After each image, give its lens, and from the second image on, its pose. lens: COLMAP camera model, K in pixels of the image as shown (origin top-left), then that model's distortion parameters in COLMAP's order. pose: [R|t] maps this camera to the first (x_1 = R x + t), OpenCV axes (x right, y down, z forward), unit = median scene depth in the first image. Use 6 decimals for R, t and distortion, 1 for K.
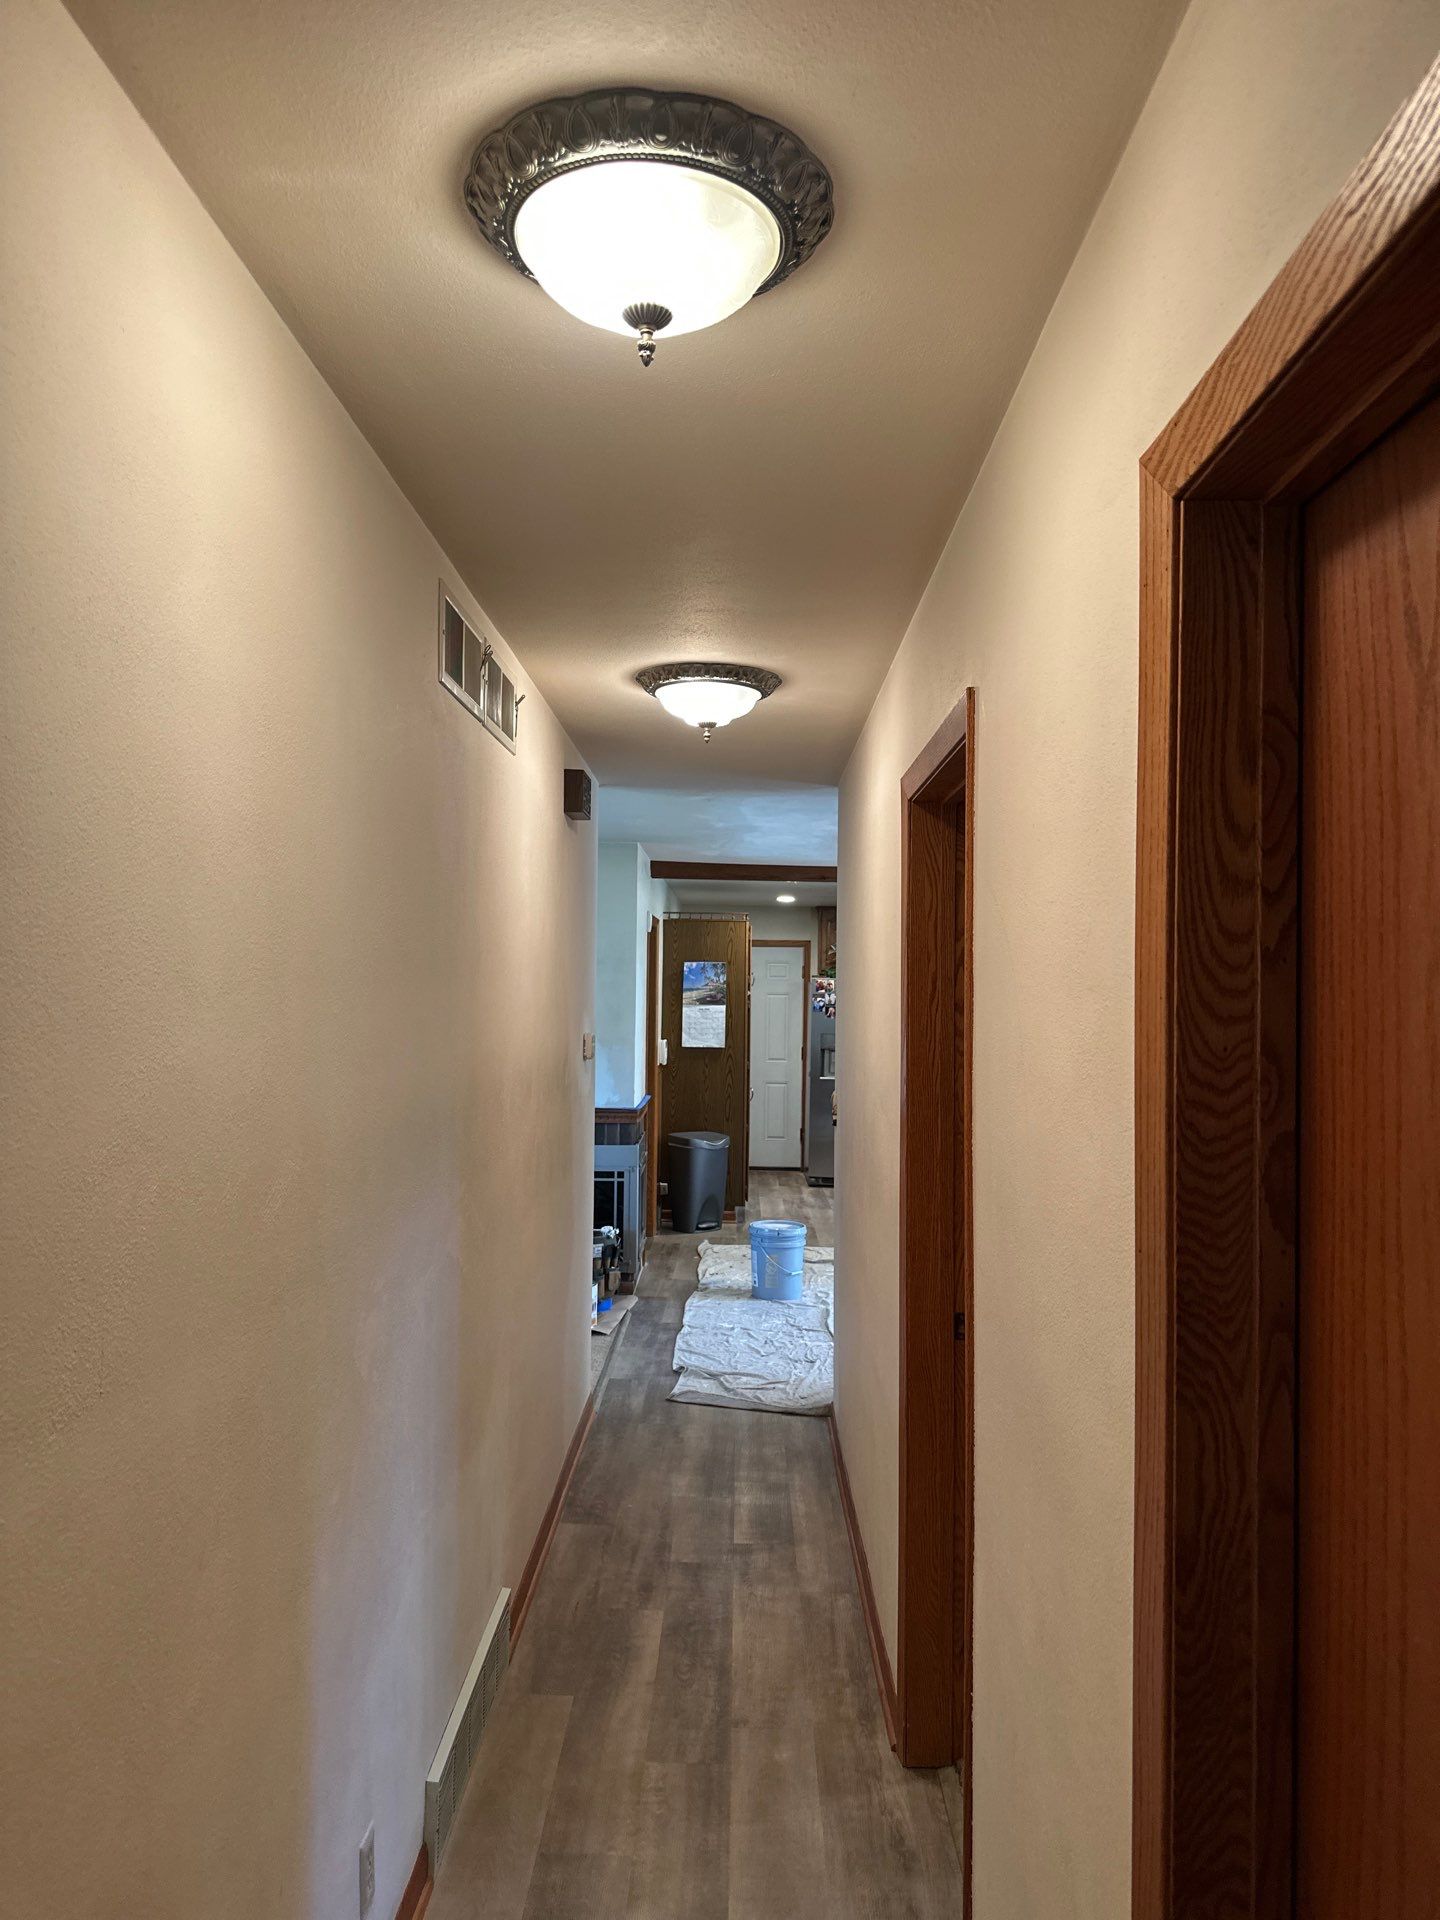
lens RADIAL K [[1351.0, 0, 699.9], [0, 1351.0, 956.7], [0, 0, 1]] dist [0.092676, -0.118222]
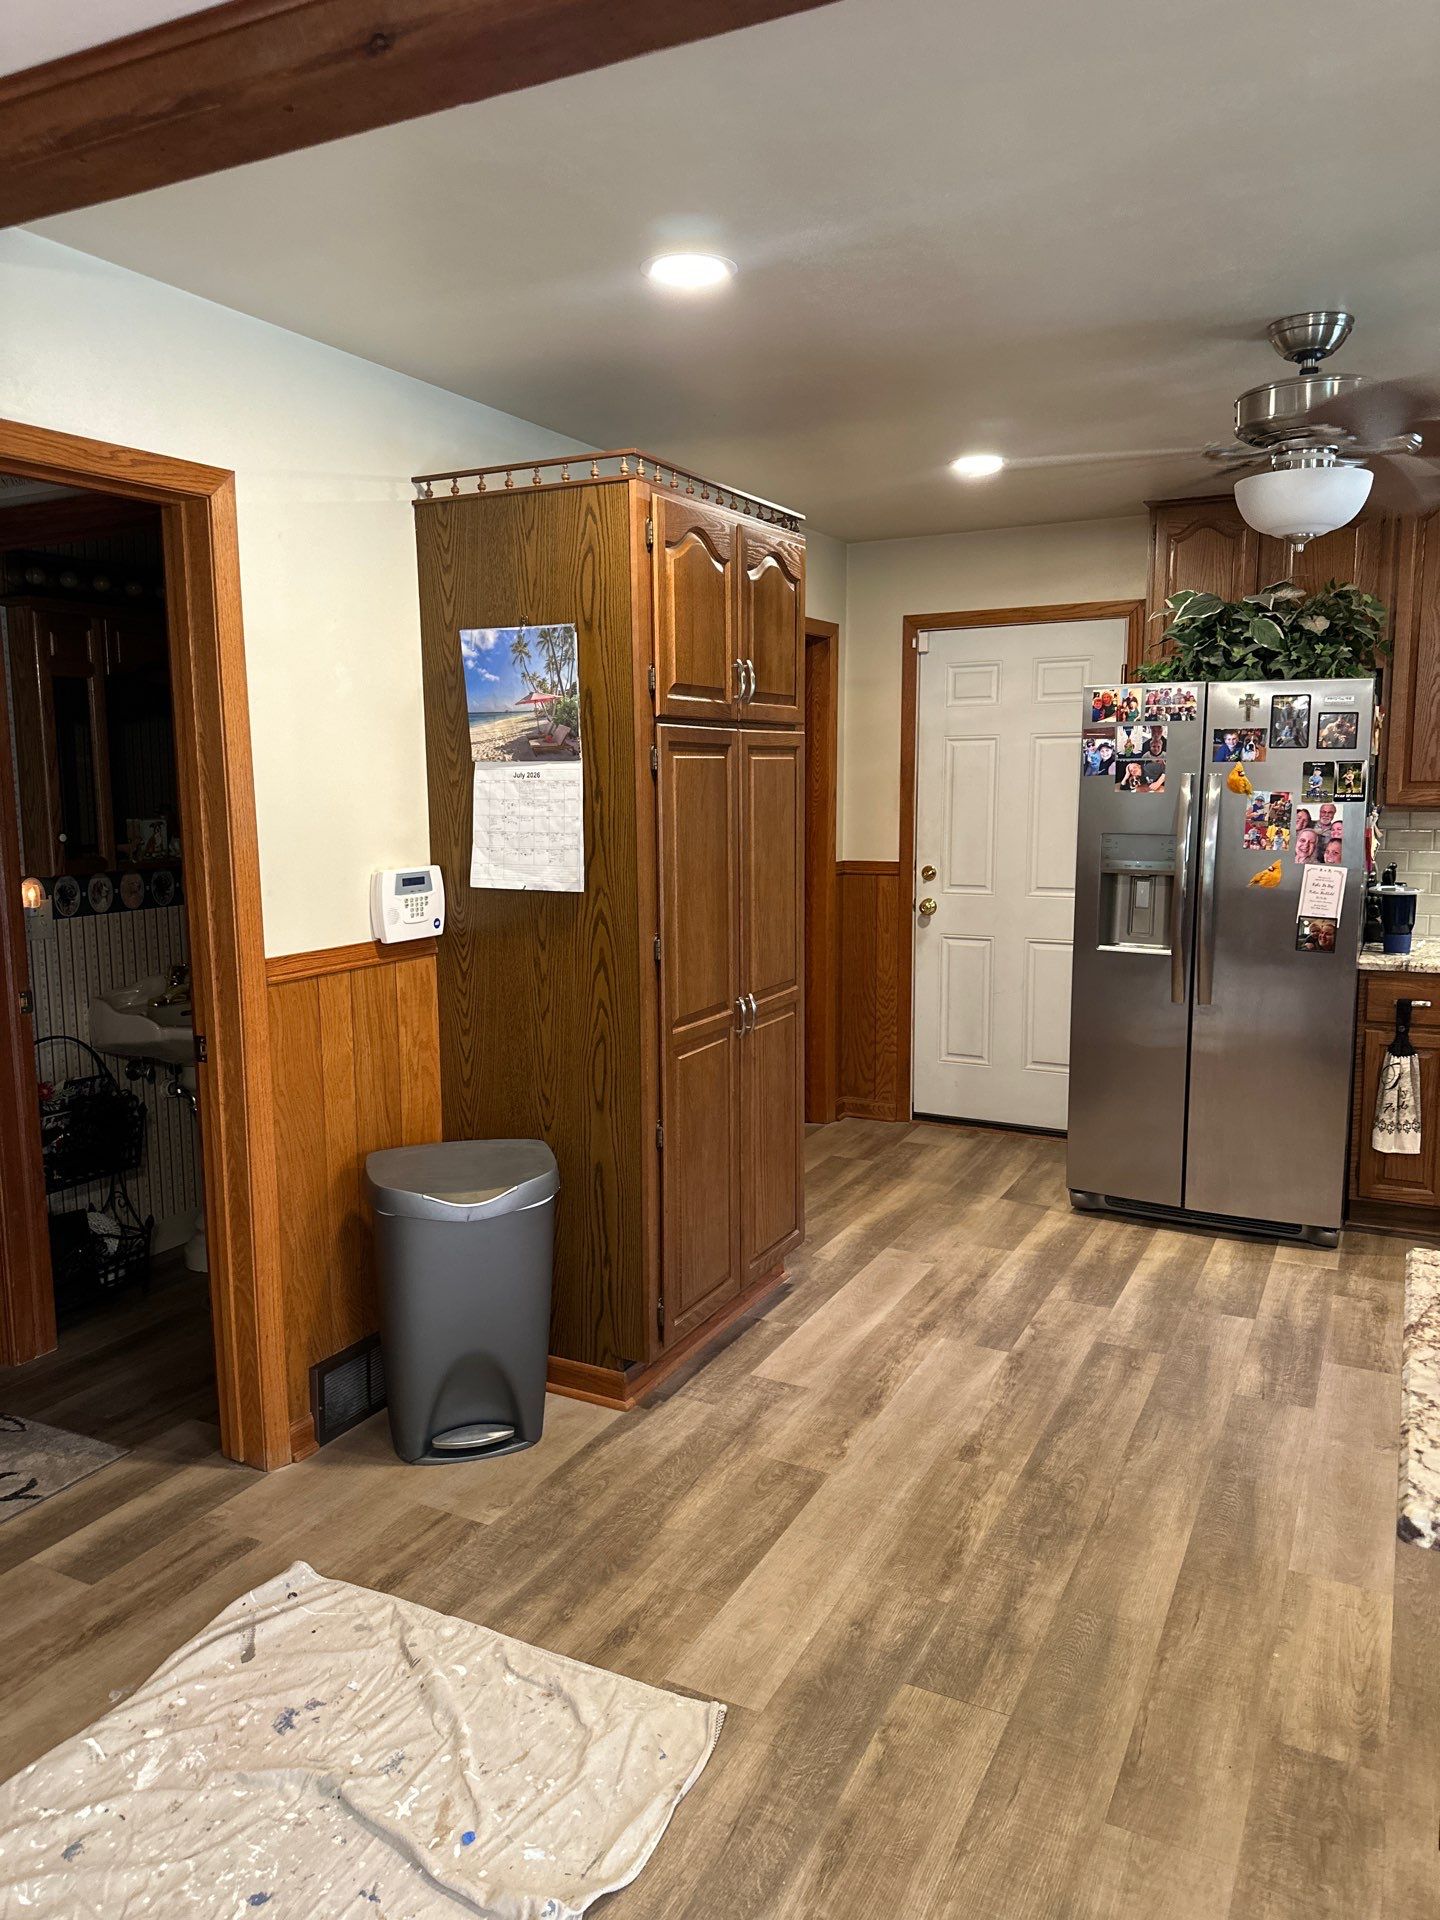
lens RADIAL K [[1351.0, 0, 699.9], [0, 1351.0, 956.7], [0, 0, 1]] dist [0.092676, -0.118222]
pose [[0.897872, 0.038217, -0.438595, 0.186936], [0.034093, 0.987198, 0.155812, 0.032573], [0.438934, -0.154852, 0.885075, 0.720275]]
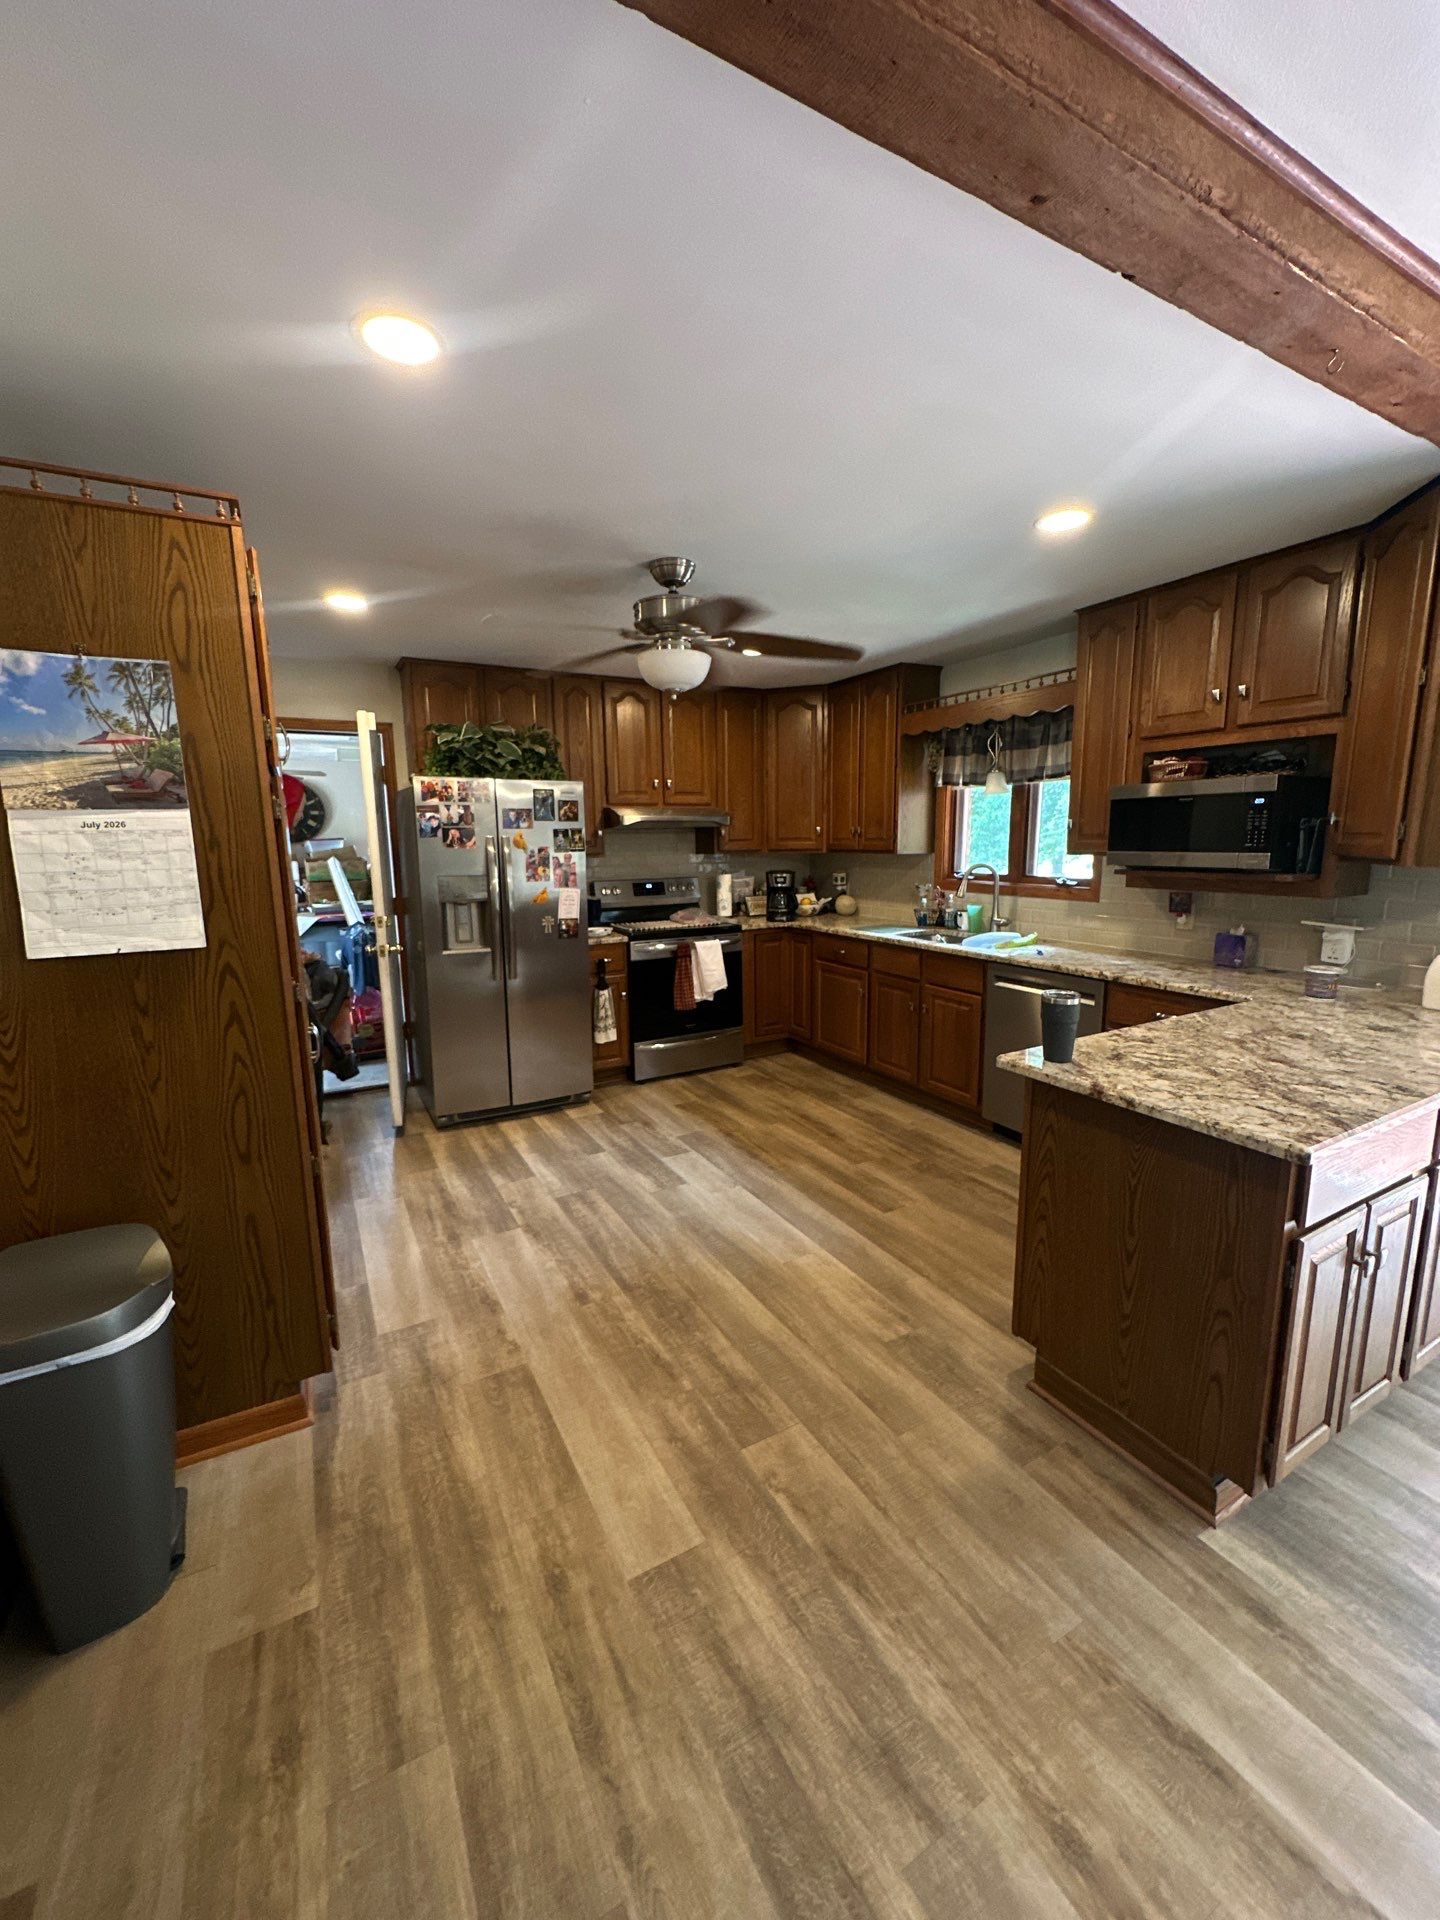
lens RADIAL K [[769.5, 0, 716.9], [0, 769.5, 966.6], [0, 0, 1]] dist [-0.000336, -0.000223]
pose [[0.862984, -0.113457, 0.492328, 0.032299], [0.016820, 0.980371, 0.196443, 0.038495], [-0.504952, -0.161246, 0.847953, 0.786365]]
